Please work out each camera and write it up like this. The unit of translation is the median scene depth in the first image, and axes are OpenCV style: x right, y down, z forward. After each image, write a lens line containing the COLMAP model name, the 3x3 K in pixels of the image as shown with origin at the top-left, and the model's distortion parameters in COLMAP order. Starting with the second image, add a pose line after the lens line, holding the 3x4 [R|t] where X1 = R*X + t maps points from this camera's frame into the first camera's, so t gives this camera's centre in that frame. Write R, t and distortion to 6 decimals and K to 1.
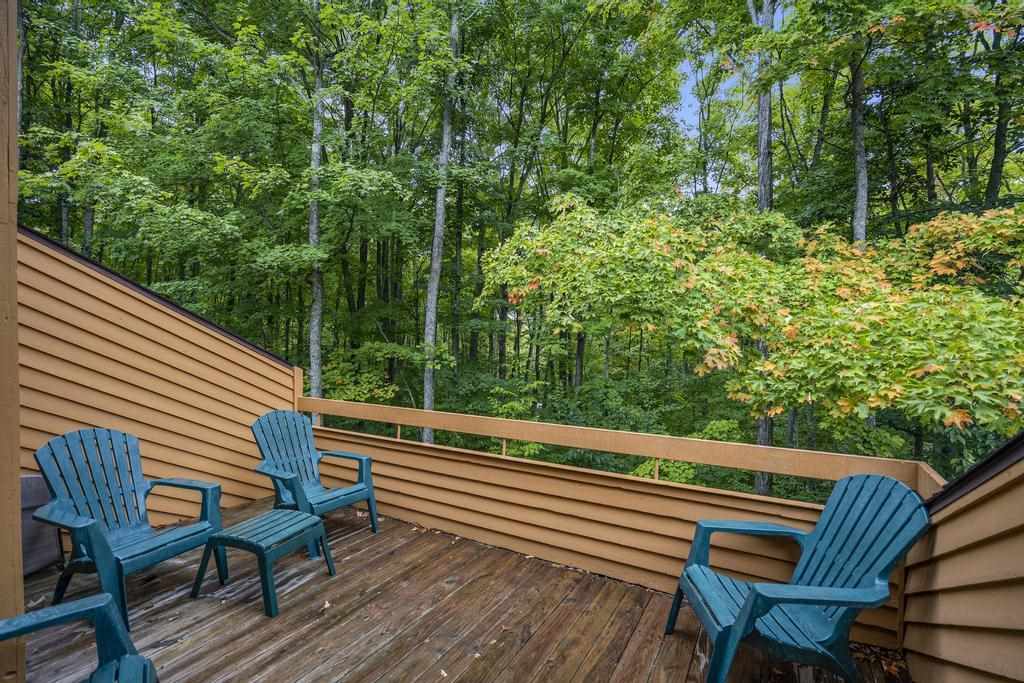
lens RADIAL K [[471.4, 0, 518.1], [0, 471.4, 337.1], [0, 0, 1]] dist [-0.002323, 0.003128]
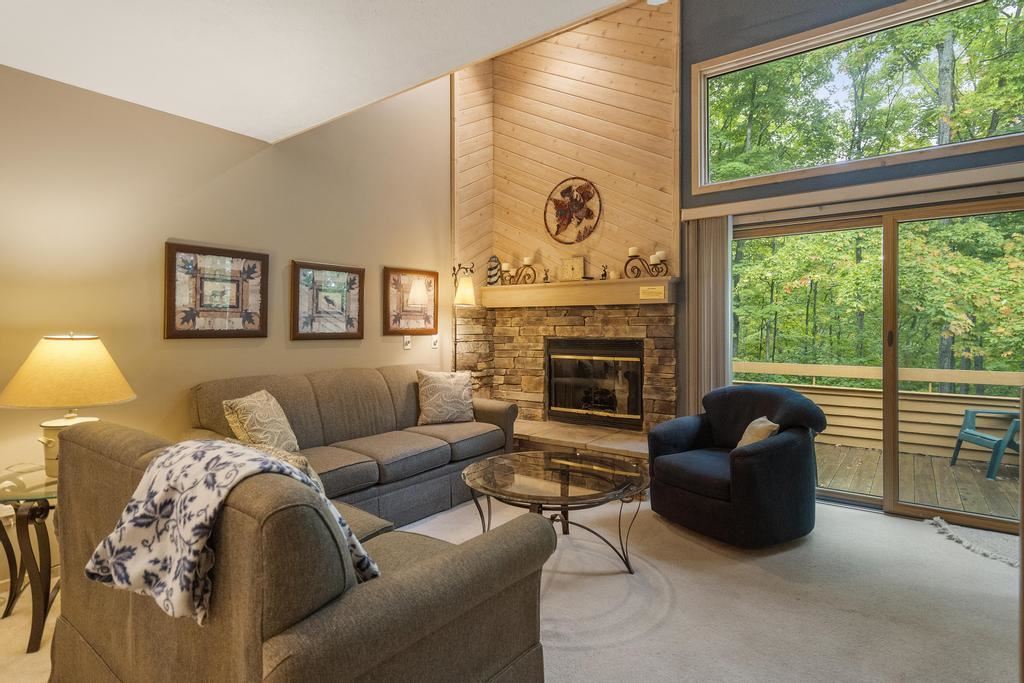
lens RADIAL K [[535.9, 0, 526.8], [0, 535.9, 326.3], [0, 0, 1]] dist [0.003557, -0.000888]
pose [[0.992296, -0.003363, -0.123844, -0.662595], [0.003131, 0.999993, -0.002069, 0.034513], [0.123850, 0.001665, 0.992300, -0.818305]]
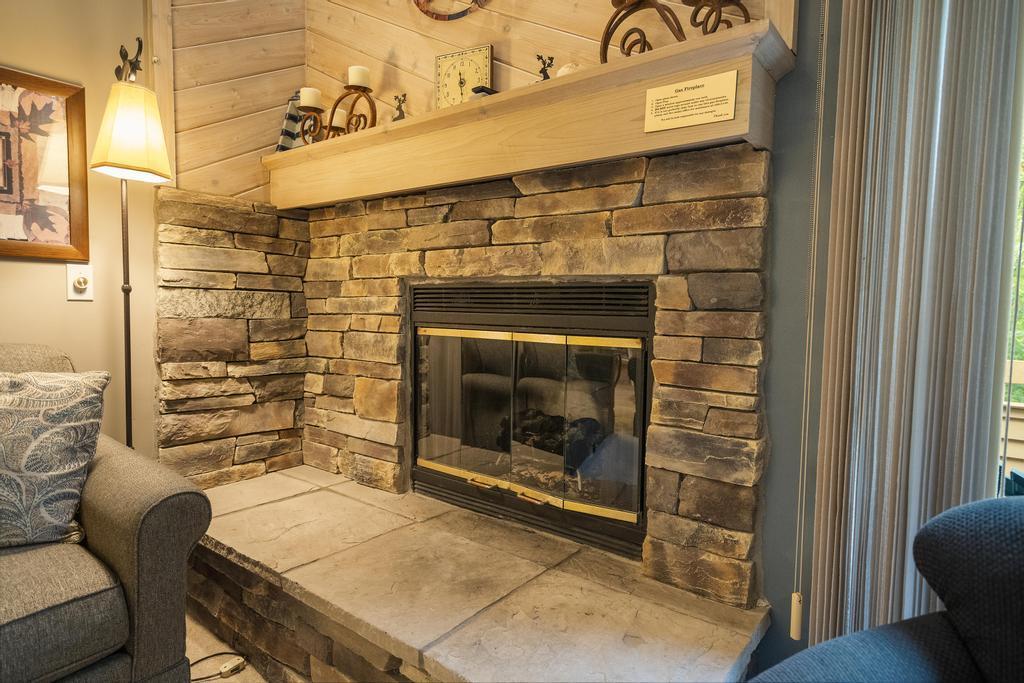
lens RADIAL K [[566.7, 0, 527.5], [0, 566.7, 344.7], [0, 0, 1]] dist [-0.000345, -0.000234]
pose [[0.988443, 0.026085, -0.149330, -0.588158], [-0.015905, 0.997492, 0.068962, 0.076448], [0.150754, -0.065790, 0.986380, -0.087411]]
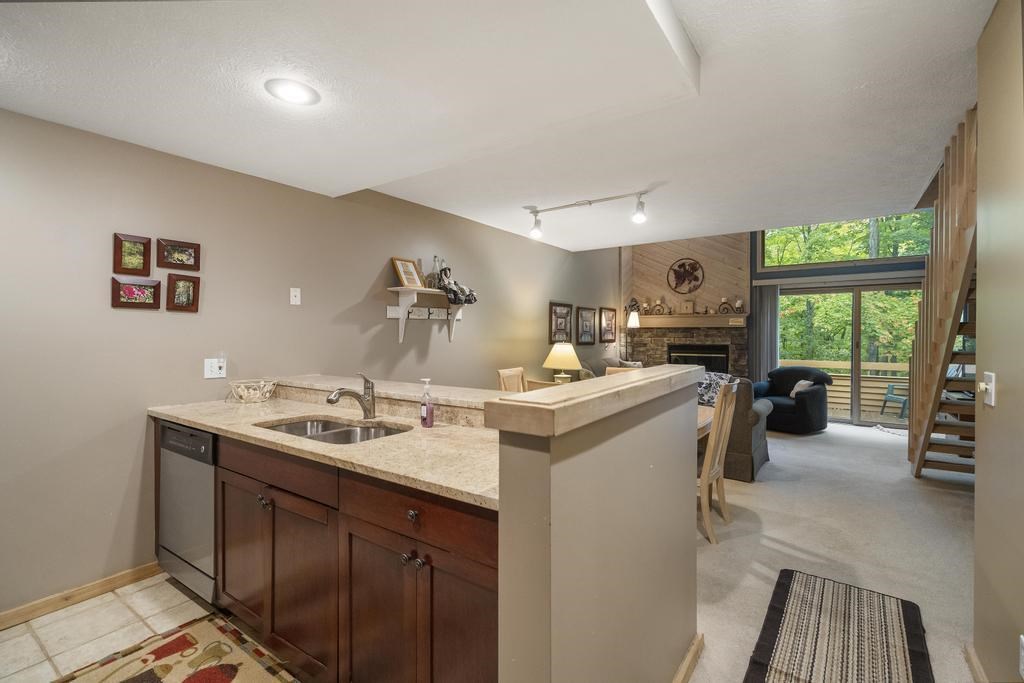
lens RADIAL K [[471.4, 0, 520.6], [0, 471.4, 335.8], [0, 0, 1]] dist [-0.002323, 0.003128]
pose [[0.995766, 0.001142, -0.091912, -1.203010], [-0.000912, 0.999996, 0.002544, 0.018503], [0.091915, -0.002450, 0.995764, -1.626920]]
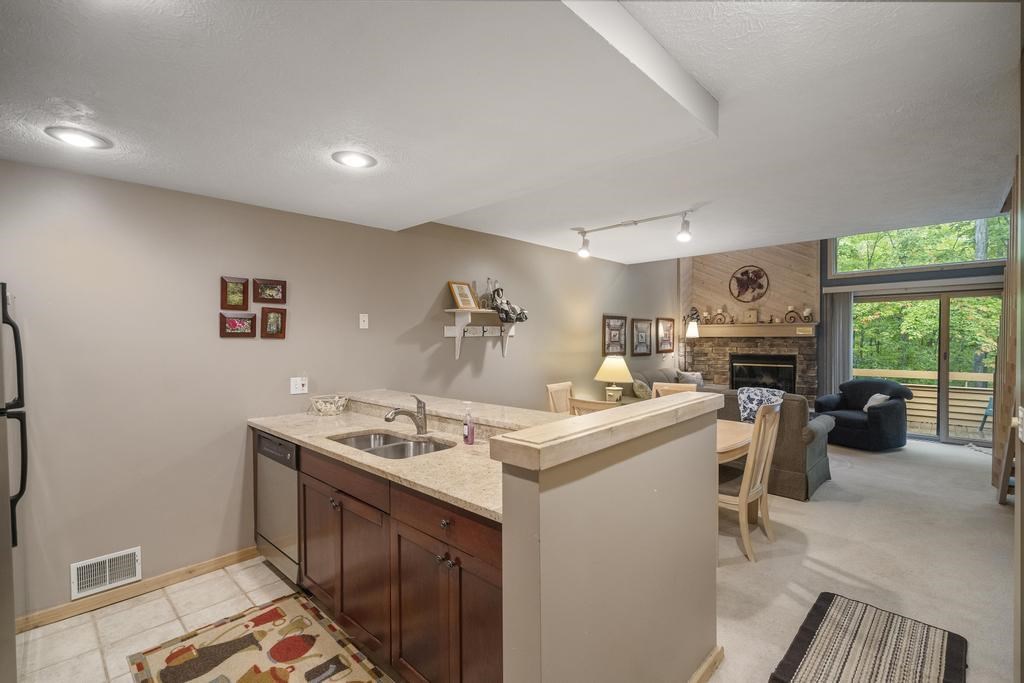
lens RADIAL K [[471.4, 0, 517.6], [0, 471.4, 342.4], [0, 0, 1]] dist [-0.002323, 0.003128]
pose [[0.970848, -0.002691, -0.239680, -1.151404], [0.005308, 0.999933, 0.010272, -0.013096], [0.239636, -0.011245, 0.970798, -1.677684]]
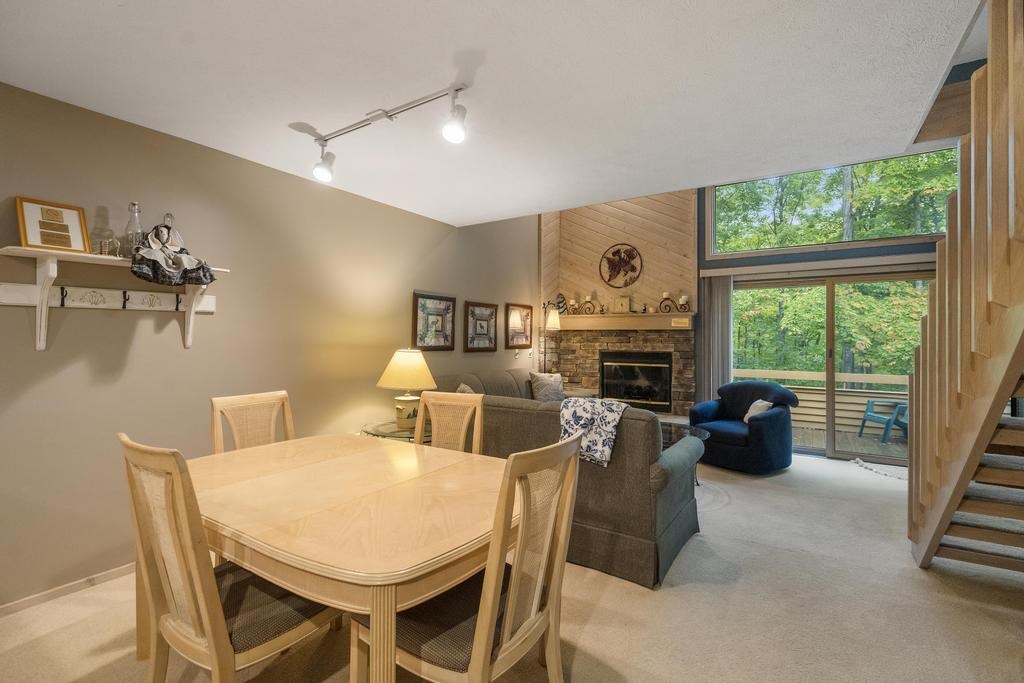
lens RADIAL K [[471.4, 0, 526.1], [0, 471.4, 330.5], [0, 0, 1]] dist [-0.002323, 0.003128]
pose [[0.998804, 0.004327, -0.048694, -0.941514], [-0.005242, 0.999812, -0.018682, 0.020905], [0.048604, 0.018915, 0.998639, -1.191882]]
